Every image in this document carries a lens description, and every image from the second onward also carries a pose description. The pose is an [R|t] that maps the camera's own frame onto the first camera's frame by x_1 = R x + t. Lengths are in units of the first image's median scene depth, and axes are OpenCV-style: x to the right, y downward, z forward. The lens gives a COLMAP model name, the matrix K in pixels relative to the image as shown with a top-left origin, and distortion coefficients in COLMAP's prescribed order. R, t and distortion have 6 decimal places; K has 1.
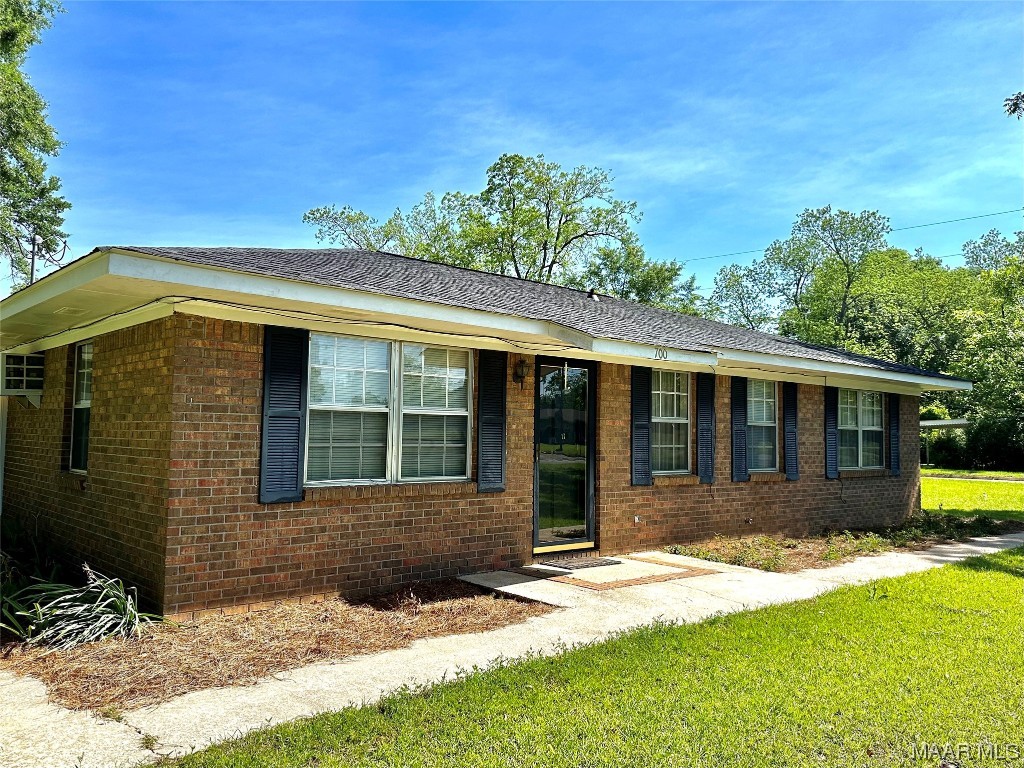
lens RADIAL K [[807.6, 0, 512.0], [0, 807.6, 384.0], [0, 0, 1]] dist [0.116554, -0.001008]
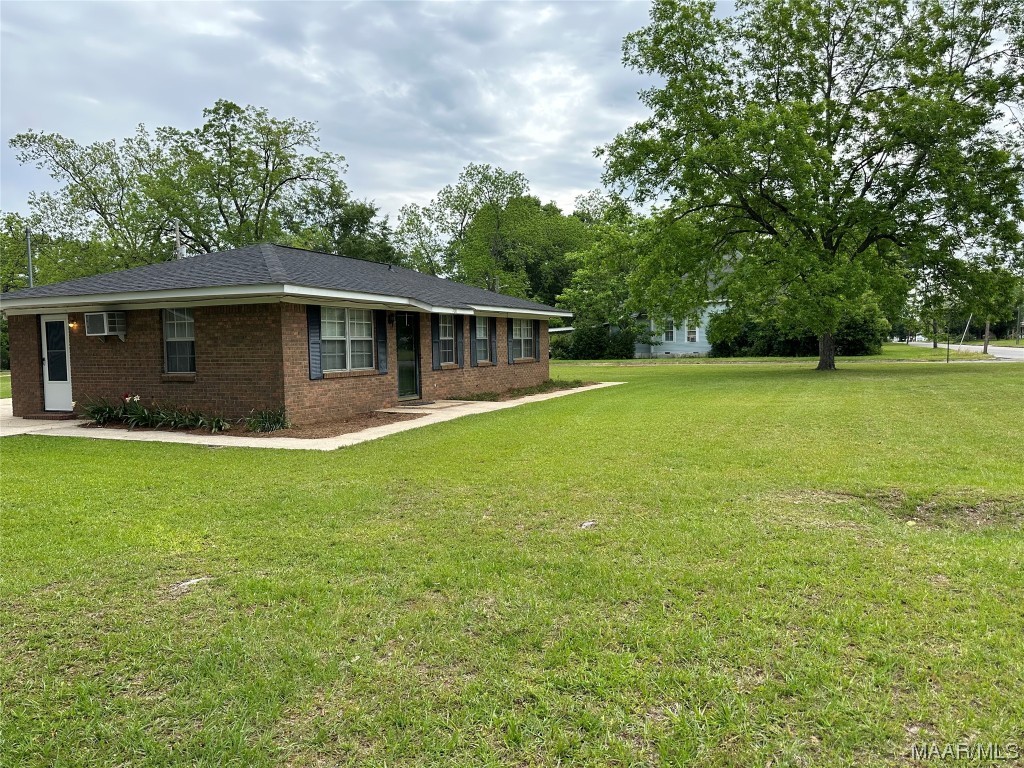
lens RADIAL K [[724.0, 0, 512.0], [0, 724.0, 384.0], [0, 0, 1]] dist [0.063342, -0.000451]
pose [[0.915005, -0.052669, 0.399990, -0.371938], [0.004902, 0.992820, 0.119515, -0.056116], [-0.403413, -0.107396, 0.908694, -0.710401]]
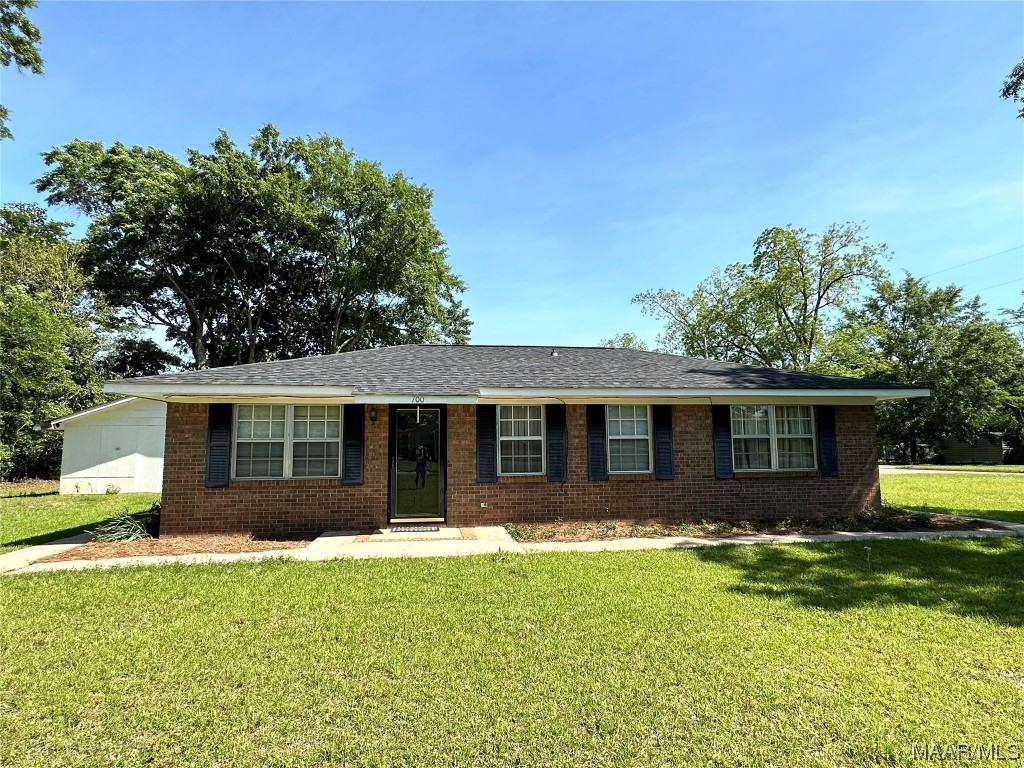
lens RADIAL K [[571.6, 0, 512.0], [0, 571.6, 384.0], [0, 0, 1]] dist [-0.007529, -0.000026]
pose [[0.831306, -0.085001, -0.549276, 0.712682], [0.057678, 0.996094, -0.066853, 0.013662], [0.552814, 0.023895, 0.832962, 0.117334]]
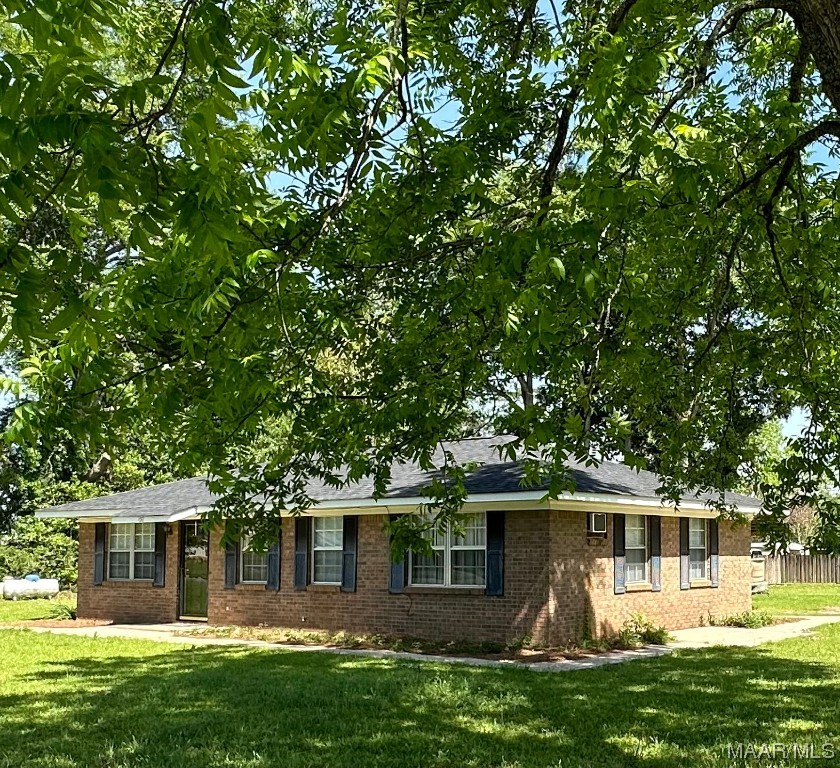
lens RADIAL K [[1219.4, 0, 420.0], [0, 1219.4, 384.0], [0, 0, 1]] dist [0.001801, -0.015502]
pose [[0.123582, -0.158719, -0.979559, 2.492626], [0.061901, 0.986437, -0.152024, 0.102128], [0.990402, -0.041848, 0.131731, 0.956812]]
